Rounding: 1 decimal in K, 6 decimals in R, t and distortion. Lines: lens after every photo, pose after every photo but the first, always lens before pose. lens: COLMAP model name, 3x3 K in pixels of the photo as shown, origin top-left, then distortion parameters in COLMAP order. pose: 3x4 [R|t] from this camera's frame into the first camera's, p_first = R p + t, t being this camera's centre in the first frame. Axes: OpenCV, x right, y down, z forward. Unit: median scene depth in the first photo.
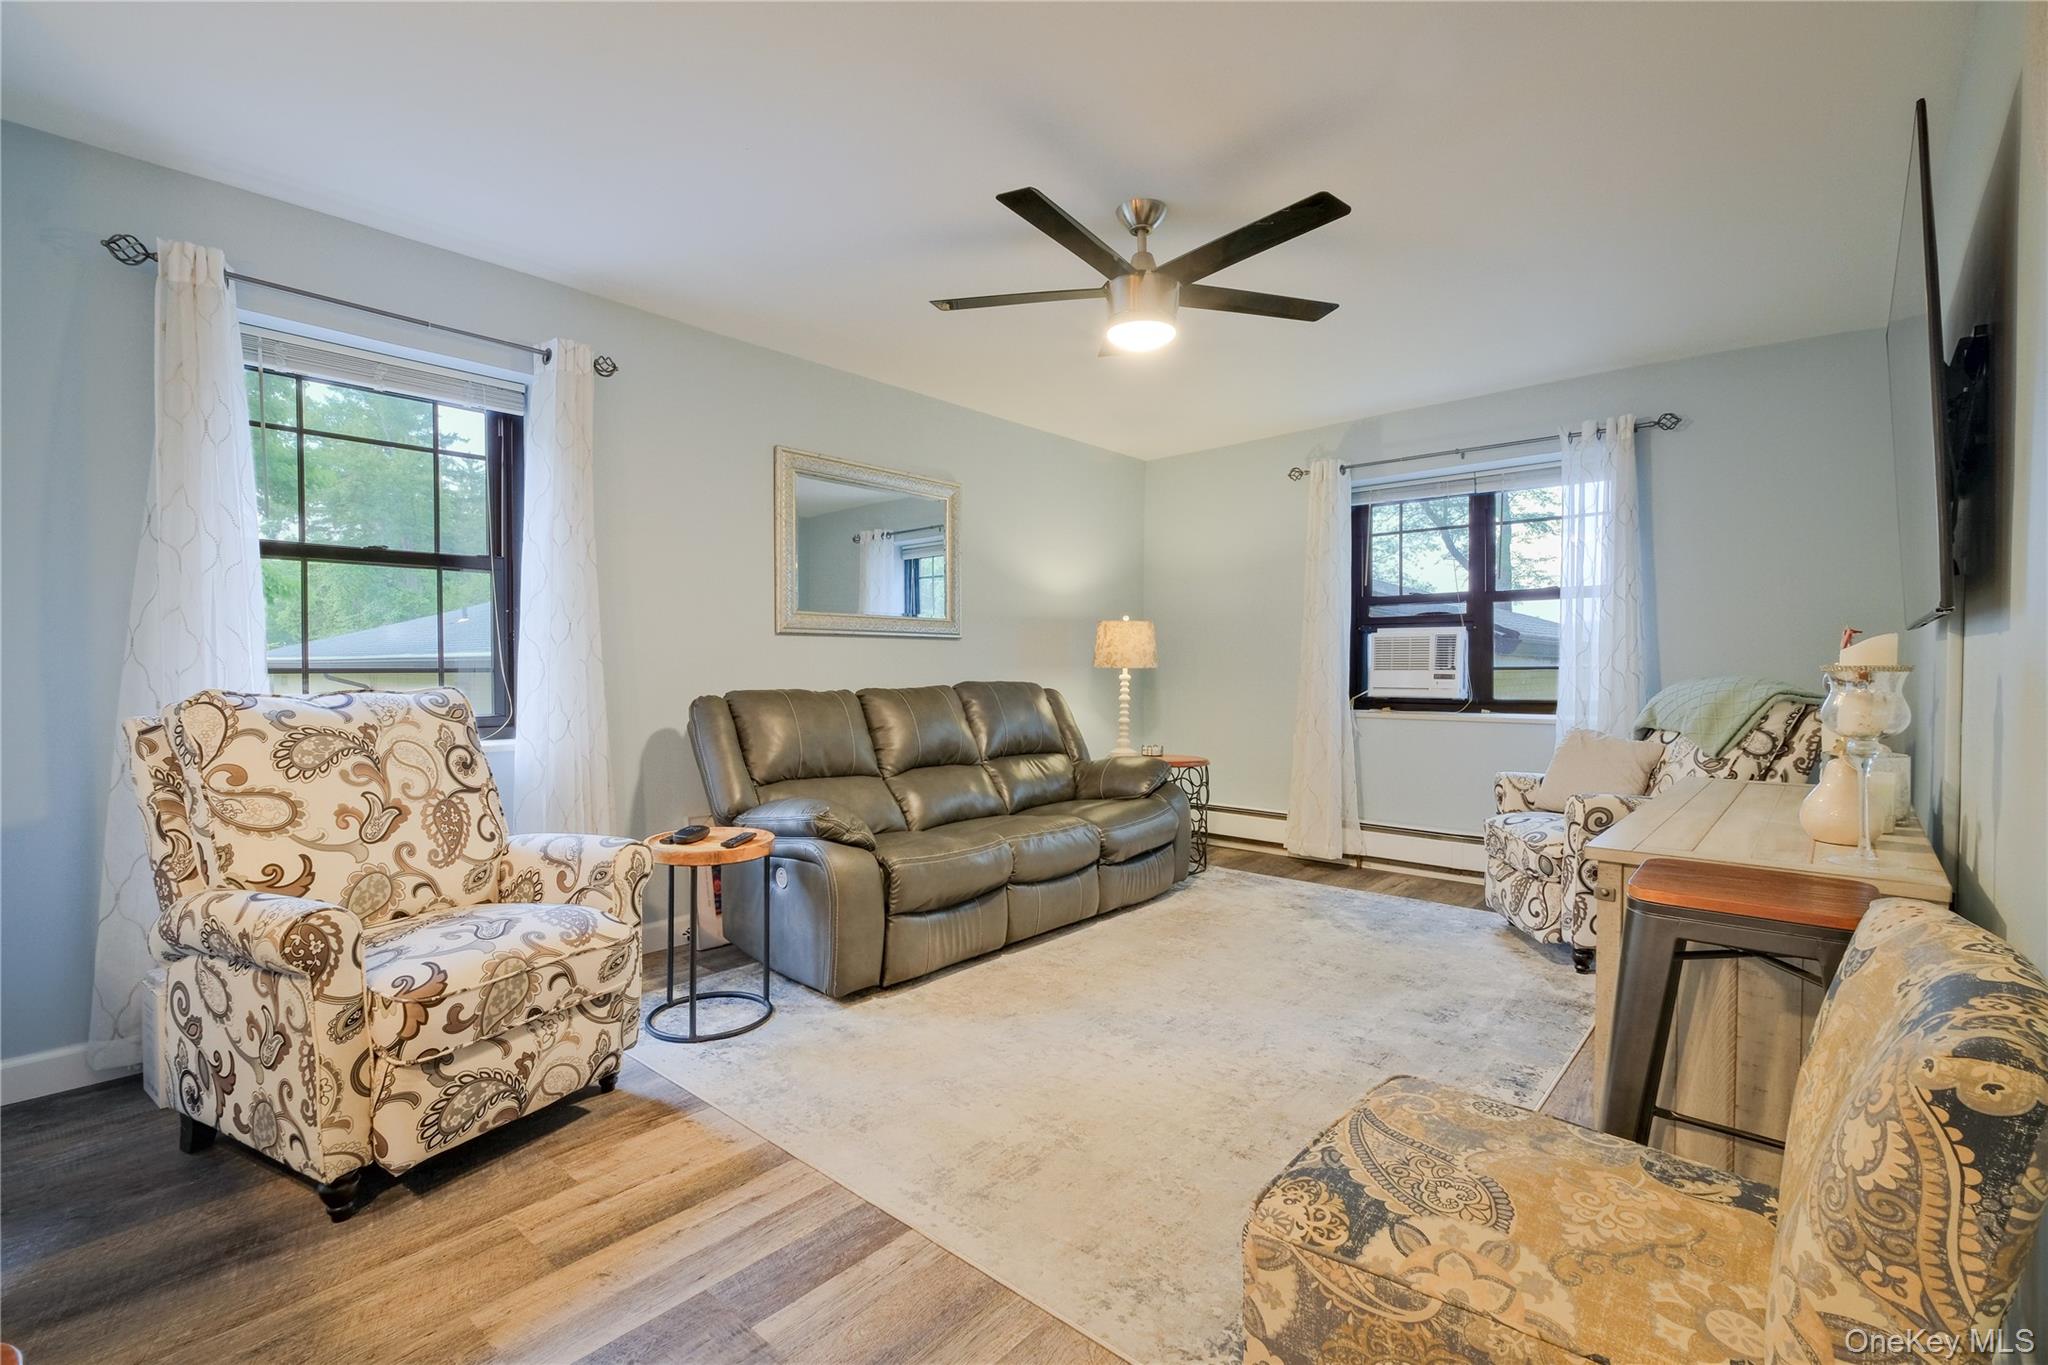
lens RADIAL K [[927.9, 0, 1028.1], [0, 927.9, 686.9], [0, 0, 1]] dist [0.000908, -0.000001]
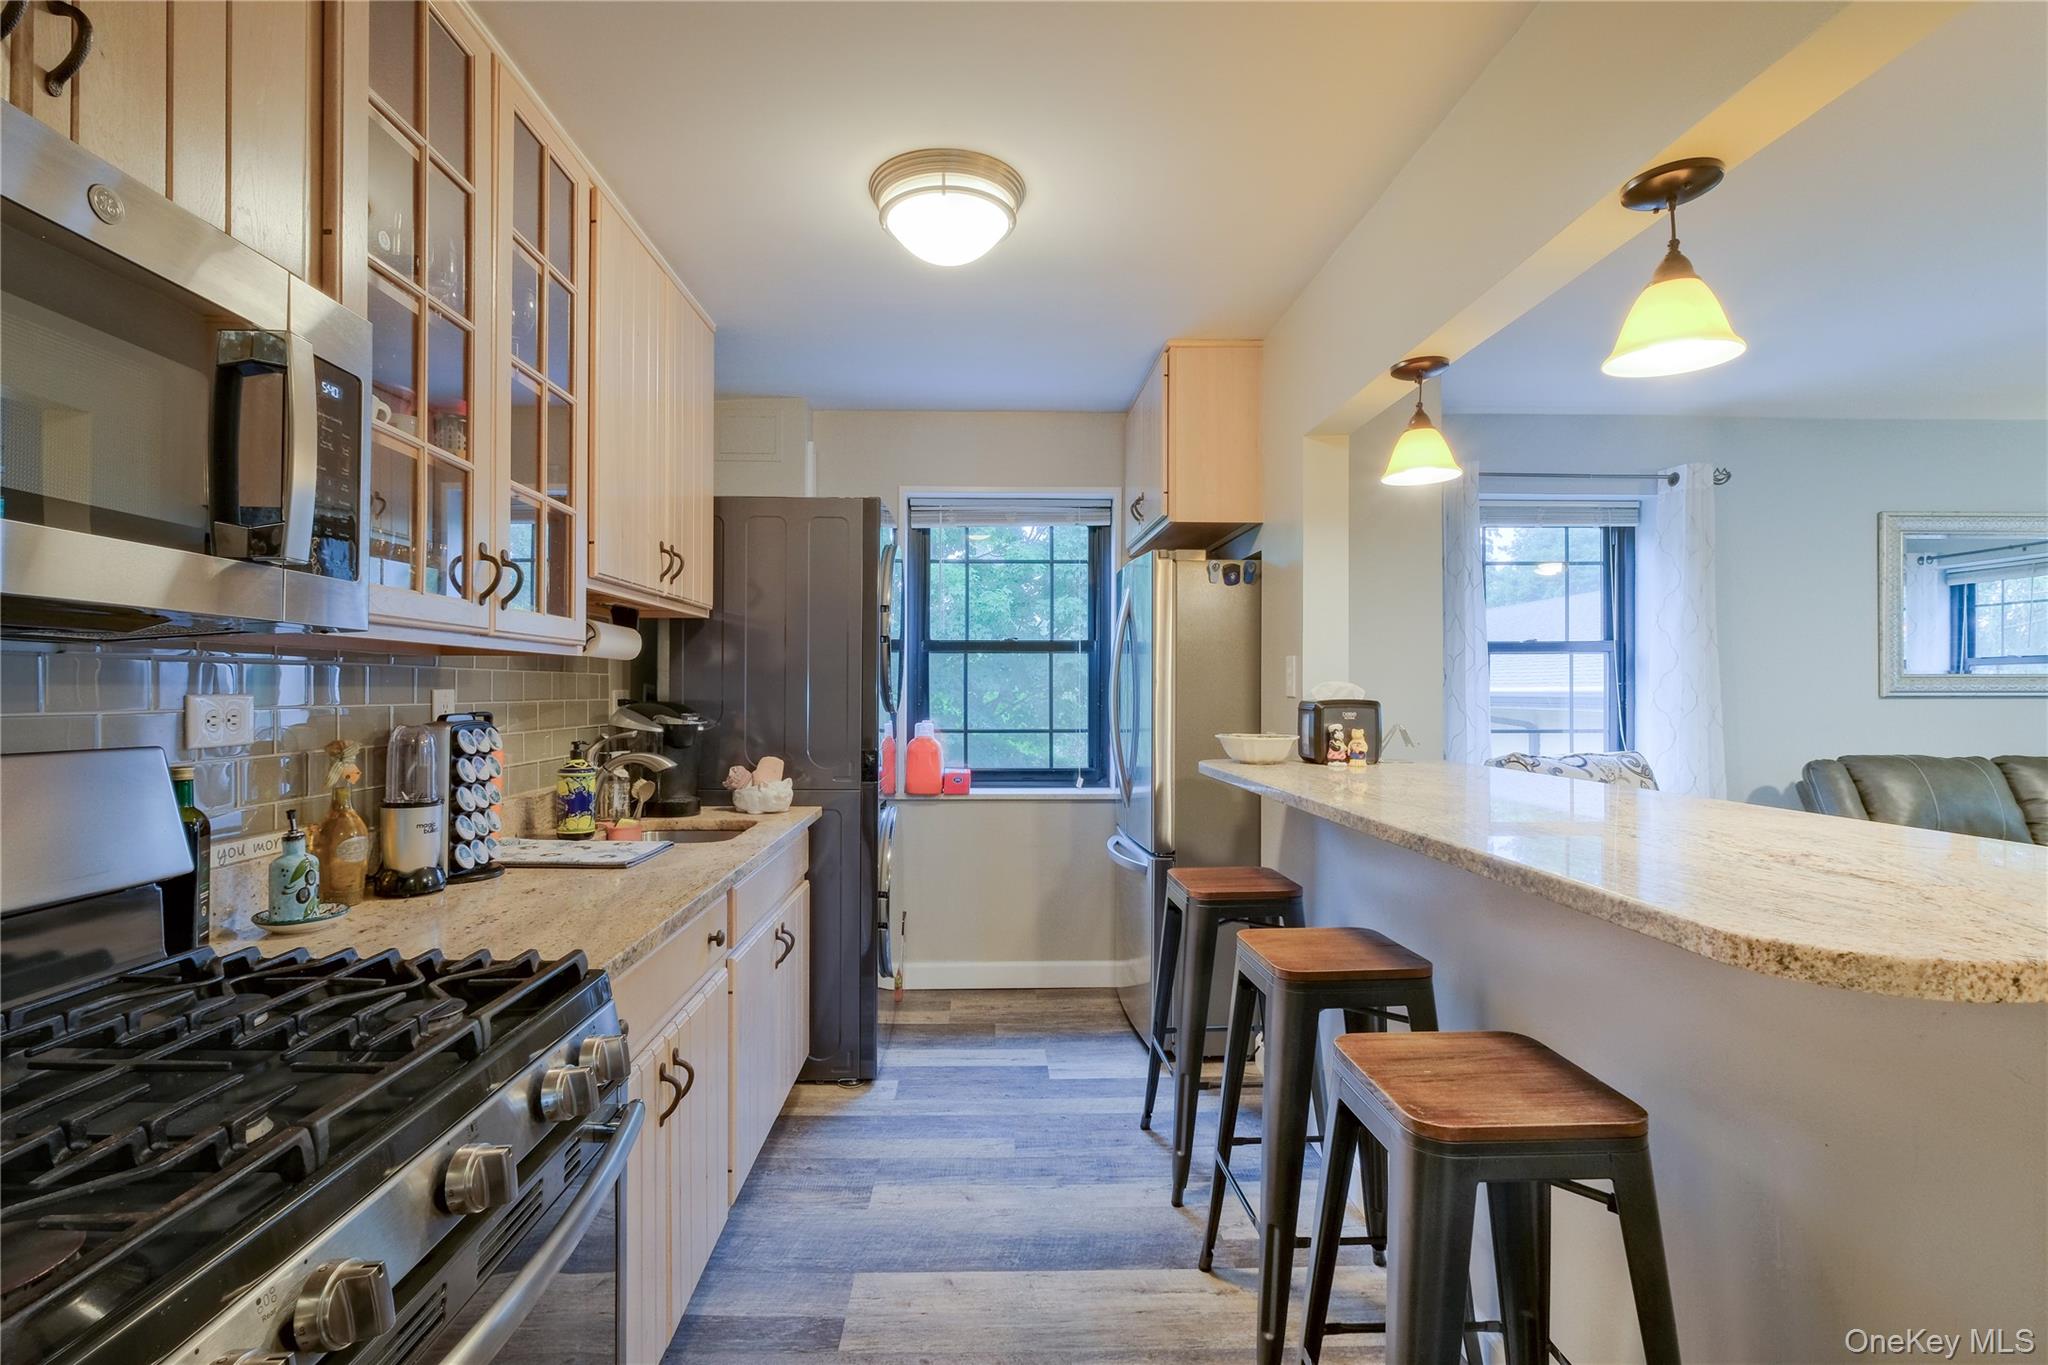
lens RADIAL K [[927.9, 0, 1021.5], [0, 927.9, 691.5], [0, 0, 1]] dist [0.000908, -0.000001]
pose [[0.674316, -0.003149, -0.738437, -0.170118], [-0.012045, 0.999811, -0.015263, -0.040355], [0.738345, 0.019187, 0.674150, -0.406746]]
